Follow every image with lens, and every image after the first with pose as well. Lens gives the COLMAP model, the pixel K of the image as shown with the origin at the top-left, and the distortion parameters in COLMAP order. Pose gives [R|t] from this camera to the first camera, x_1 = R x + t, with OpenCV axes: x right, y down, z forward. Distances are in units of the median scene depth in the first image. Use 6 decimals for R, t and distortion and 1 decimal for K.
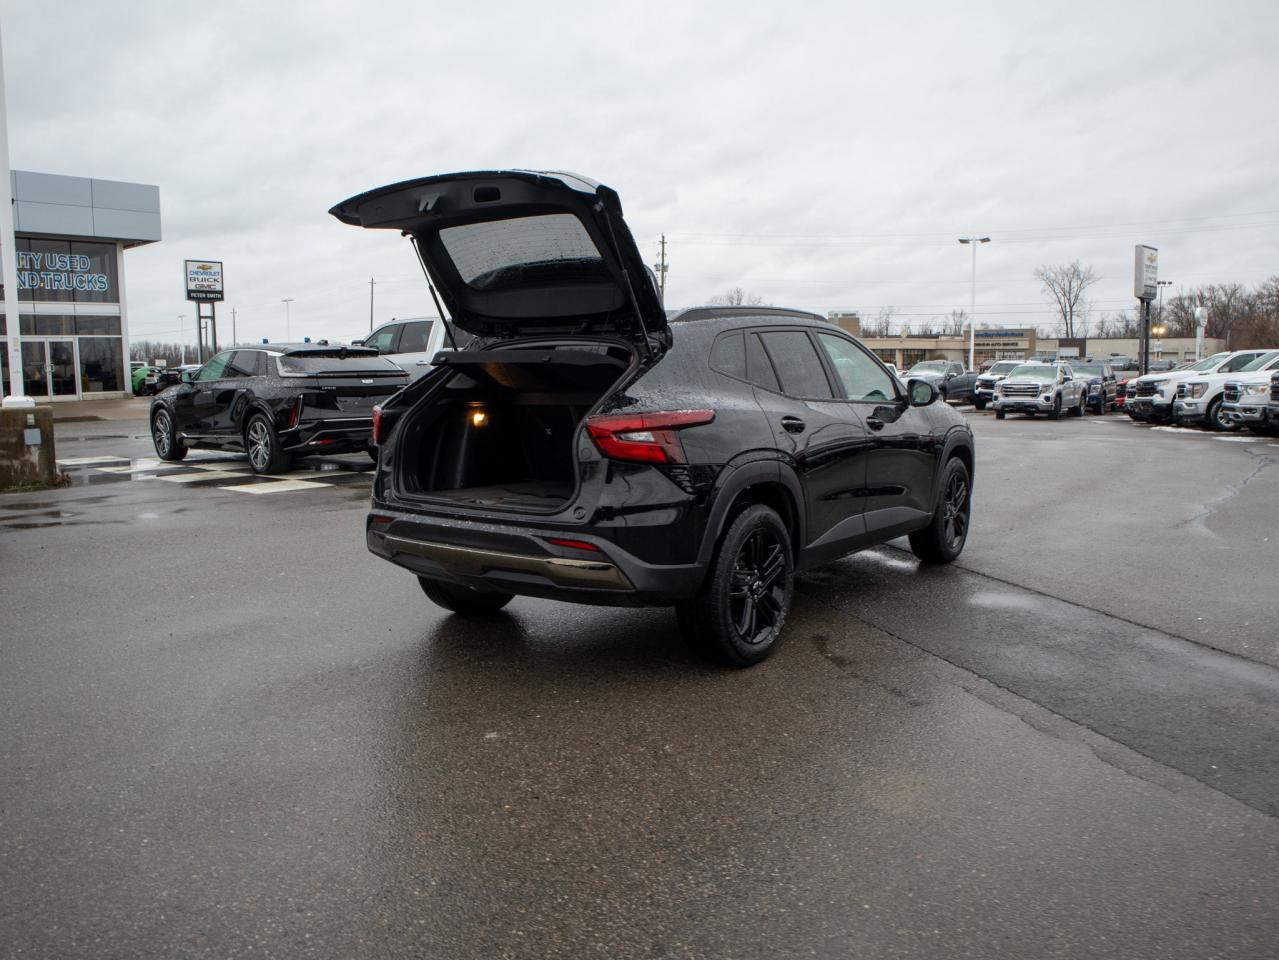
lens RADIAL K [[1006.7, 0, 634.0], [0, 1006.7, 492.5], [0, 0, 1]] dist [-0.137086, 0.102422]
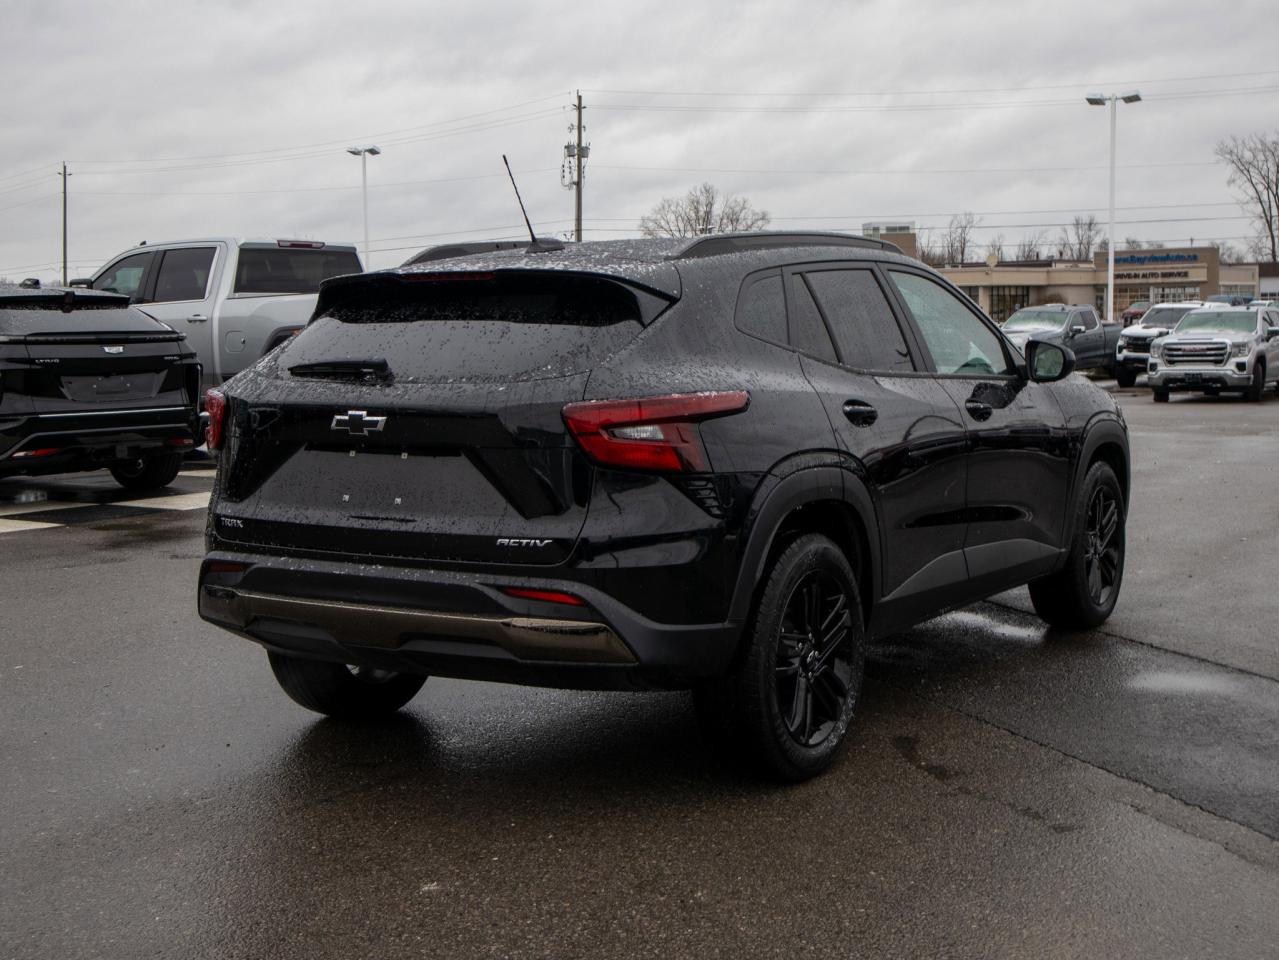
lens RADIAL K [[1731.8, 0, 642.4], [0, 1731.8, 499.5], [0, 0, 1]] dist [0.000978, 0.067101]
pose [[0.997852, -0.014007, 0.063988, -0.054409], [0.015397, 0.999655, -0.021285, 0.010740], [-0.063668, 0.022224, 0.997724, -0.116720]]
